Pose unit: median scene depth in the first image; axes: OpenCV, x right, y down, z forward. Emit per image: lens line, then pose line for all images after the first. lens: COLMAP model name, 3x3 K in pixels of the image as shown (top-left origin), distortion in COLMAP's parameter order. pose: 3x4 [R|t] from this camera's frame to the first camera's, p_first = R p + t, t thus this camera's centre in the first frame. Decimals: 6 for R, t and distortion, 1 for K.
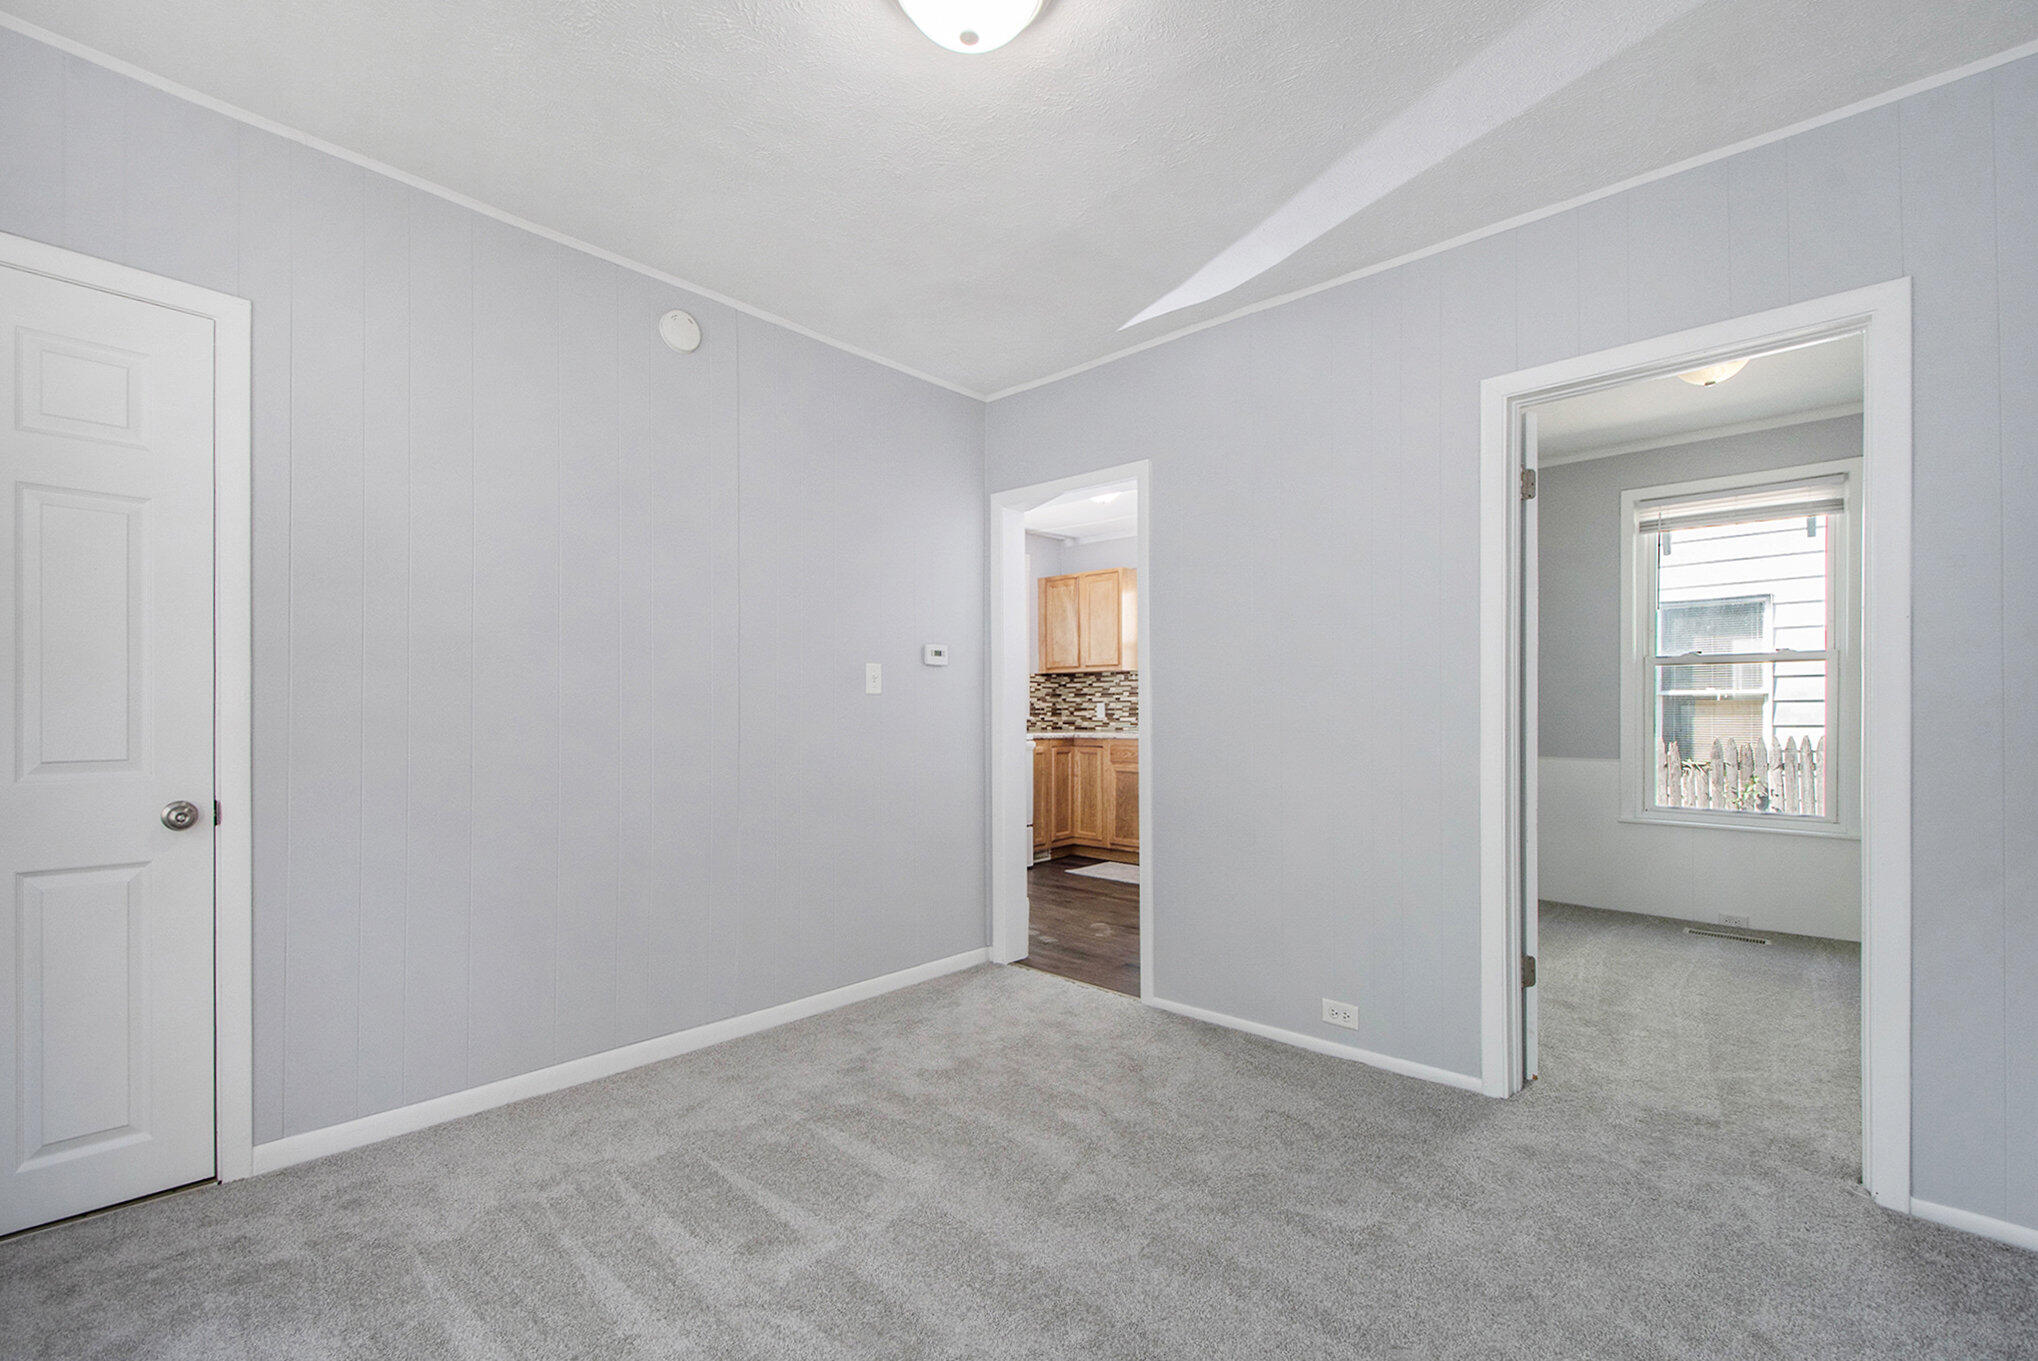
lens RADIAL K [[883.9, 0, 1013.6], [0, 883.9, 701.1], [0, 0, 1]] dist [0.001251, -0.008065]
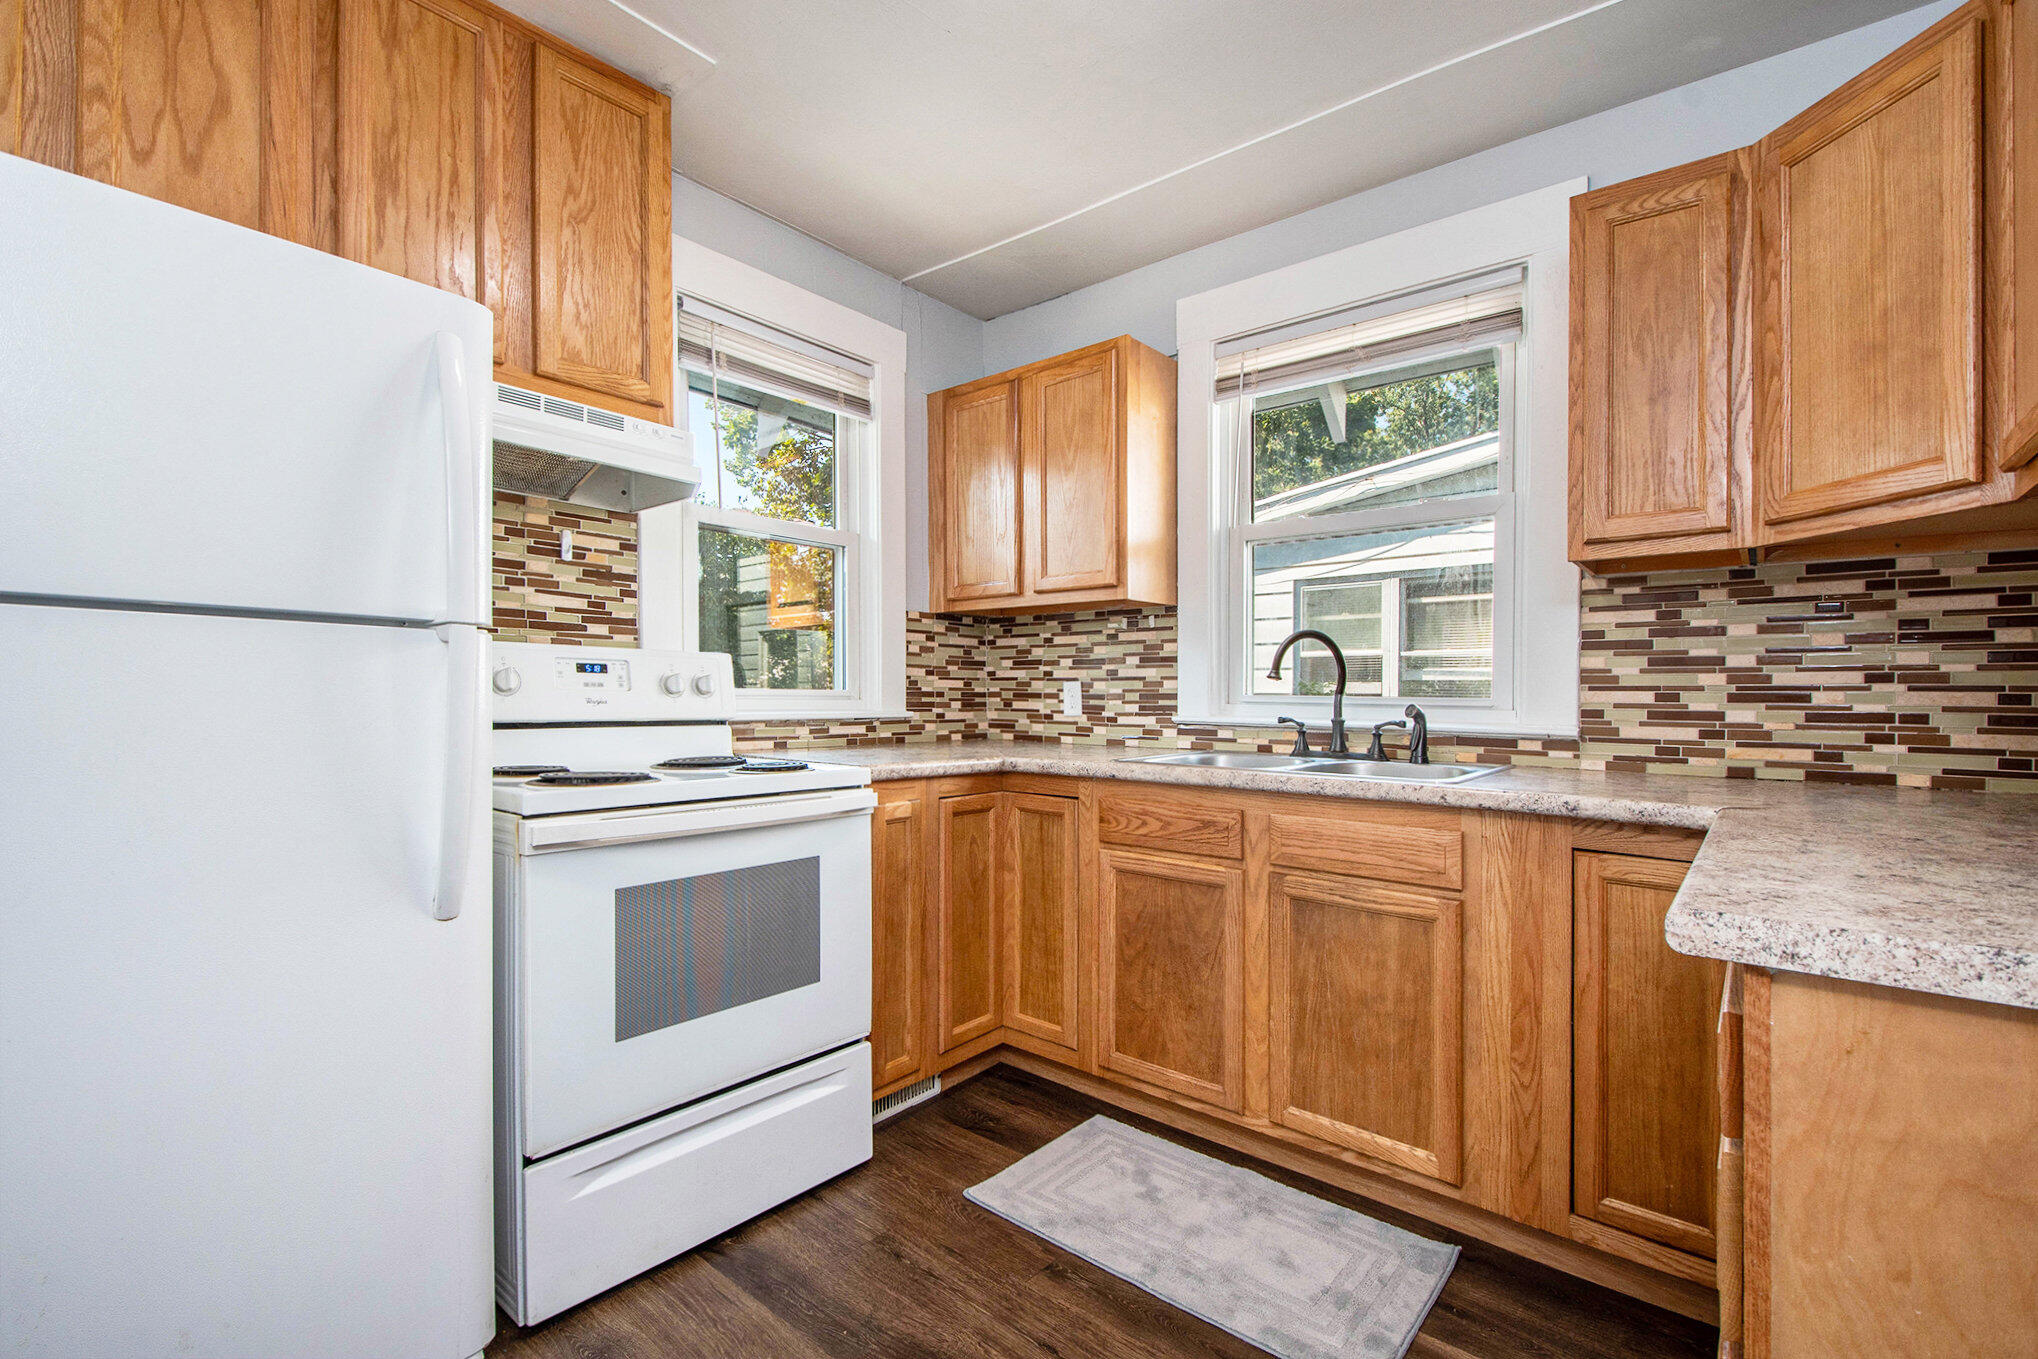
lens RADIAL K [[883.9, 0, 1010.1], [0, 883.9, 686.9], [0, 0, 1]] dist [0.001251, -0.008065]
pose [[0.999401, 0.004449, 0.034318, 0.054535], [-0.004412, 0.999990, -0.001152, 0.005664], [-0.034323, 0.001000, 0.999410, 0.581705]]
